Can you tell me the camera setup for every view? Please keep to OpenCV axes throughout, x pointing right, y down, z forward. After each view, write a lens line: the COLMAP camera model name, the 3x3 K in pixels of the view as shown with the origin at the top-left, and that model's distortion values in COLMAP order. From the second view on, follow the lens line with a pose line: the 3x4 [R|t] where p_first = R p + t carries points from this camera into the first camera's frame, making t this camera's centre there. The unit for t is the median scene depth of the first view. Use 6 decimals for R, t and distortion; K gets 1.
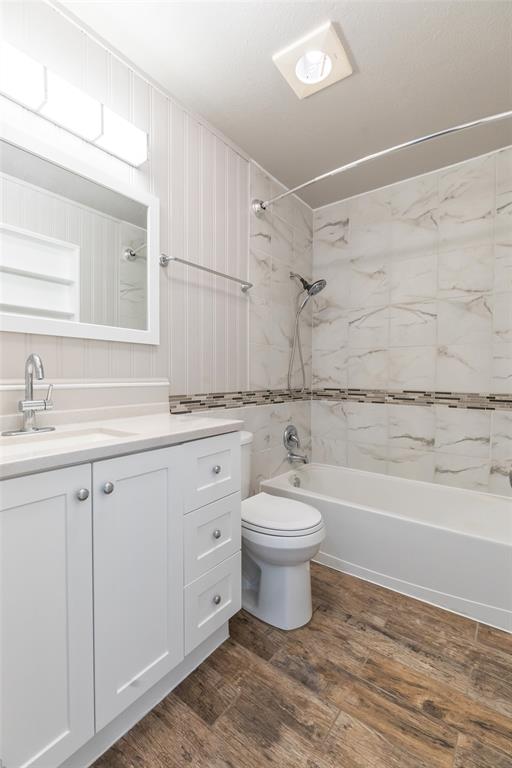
lens RADIAL K [[344.2, 0, 250.8], [0, 344.2, 390.4], [0, 0, 1]] dist [0.000197, -0.000590]
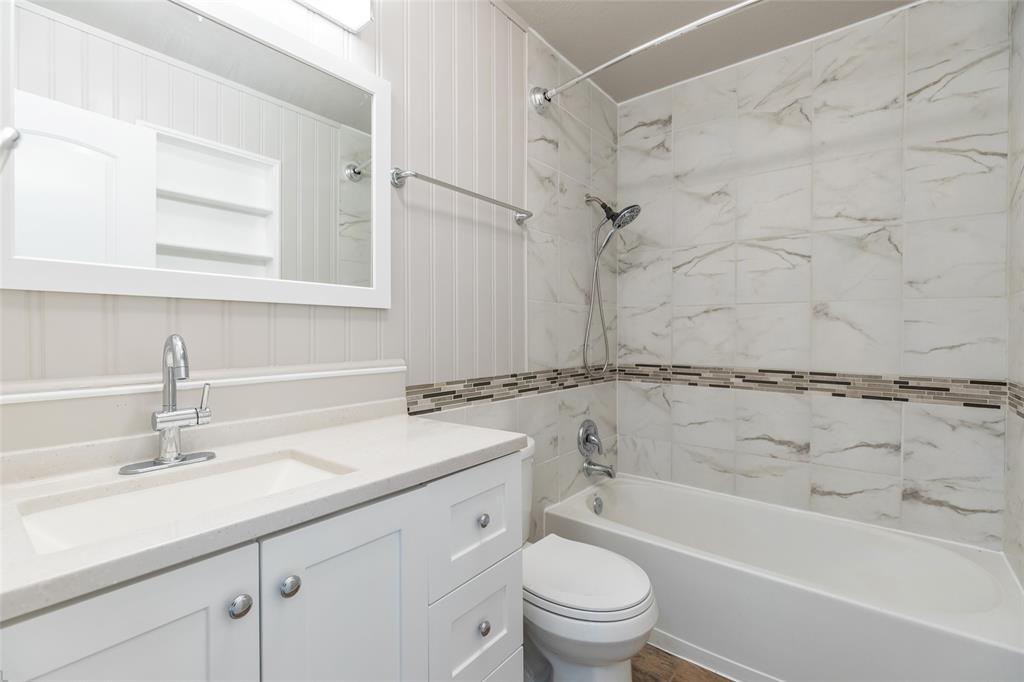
lens RADIAL K [[459.0, 0, 512.0], [0, 459.0, 341.0], [0, 0, 1]] dist [0.000197, -0.000590]
pose [[0.999848, -0.006015, -0.016344, -0.020191], [0.005590, 0.999649, -0.025908, -0.035942], [0.016494, 0.025813, 0.999531, 0.113009]]
